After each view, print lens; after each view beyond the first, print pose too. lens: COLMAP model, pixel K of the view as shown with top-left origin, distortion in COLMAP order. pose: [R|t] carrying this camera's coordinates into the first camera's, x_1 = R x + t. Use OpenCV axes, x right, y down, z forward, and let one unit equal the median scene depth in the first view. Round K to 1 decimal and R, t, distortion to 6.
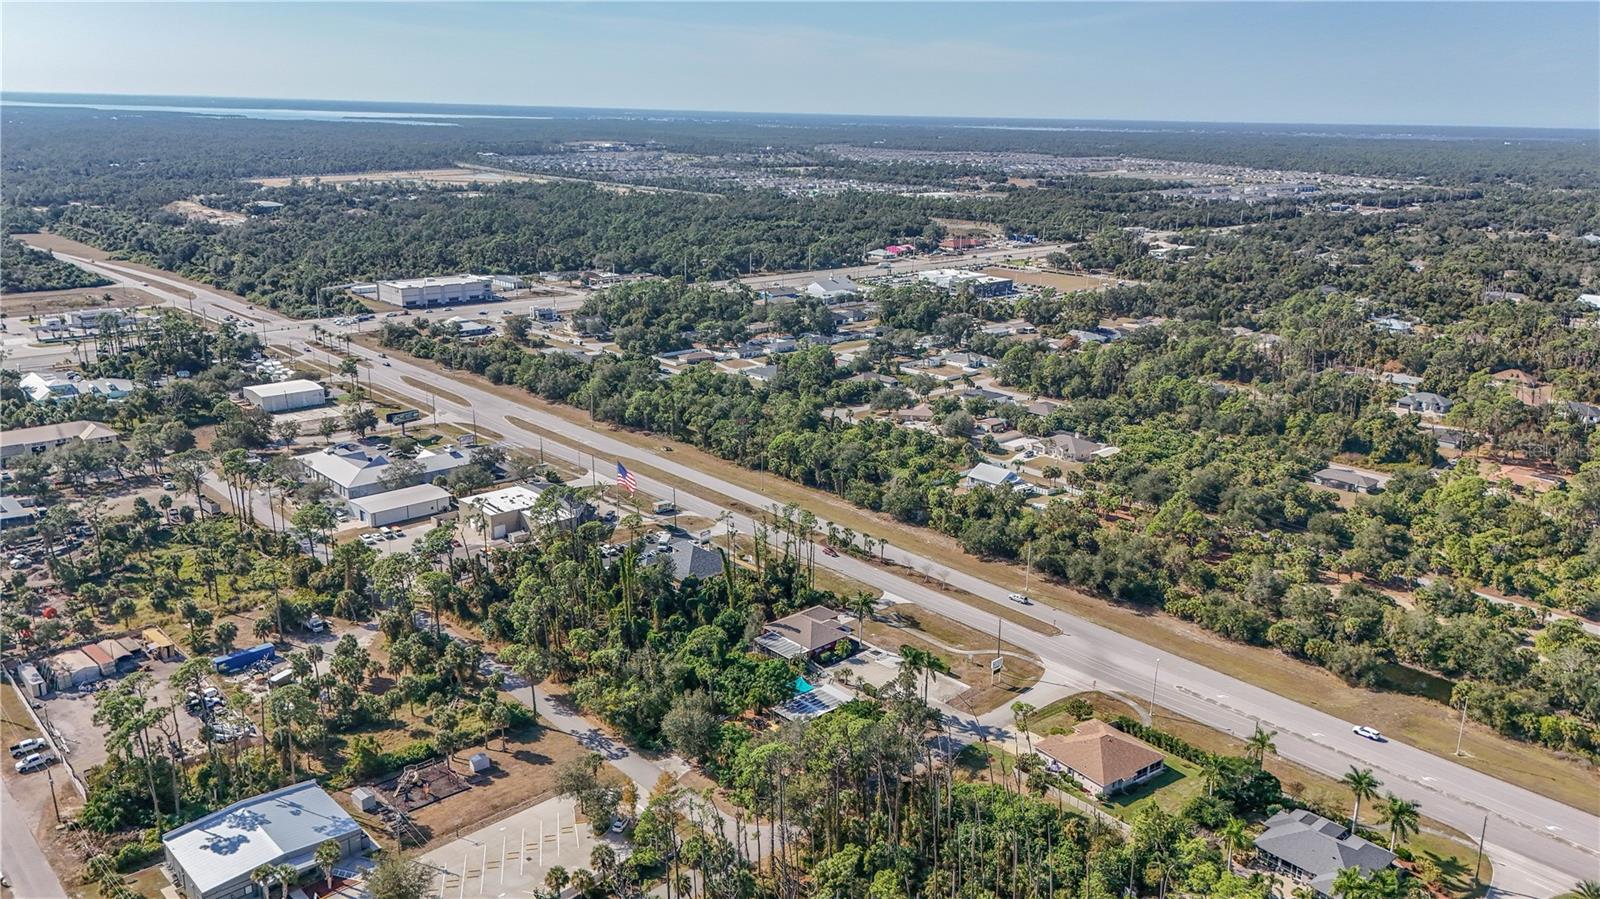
lens RADIAL K [[1150.5, 0, 804.1], [0, 1150.5, 418.4], [0, 0, 1]] dist [0.051512, -0.000896]
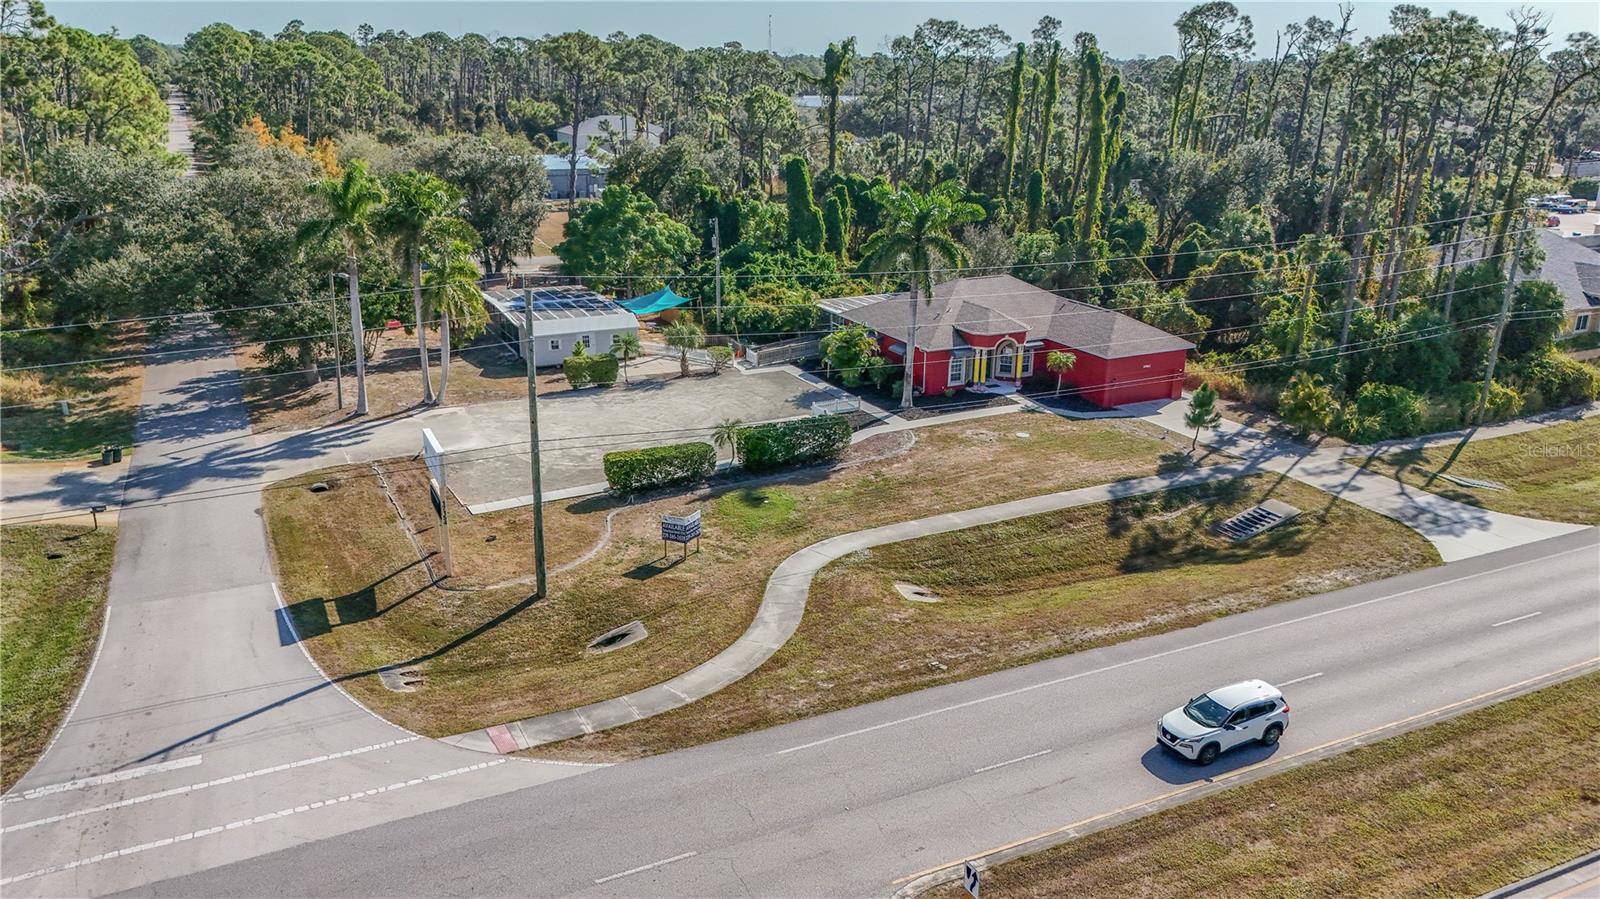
lens RADIAL K [[1178.0, 0, 800.0], [0, 1178.0, 449.5], [0, 0, 1]] dist [0.117431, -0.176261]
pose [[-0.292248, 0.273475, -0.916407, 0.321010], [-0.262014, 0.898680, 0.351743, 0.120053], [0.919750, 0.342907, -0.190983, 1.057159]]
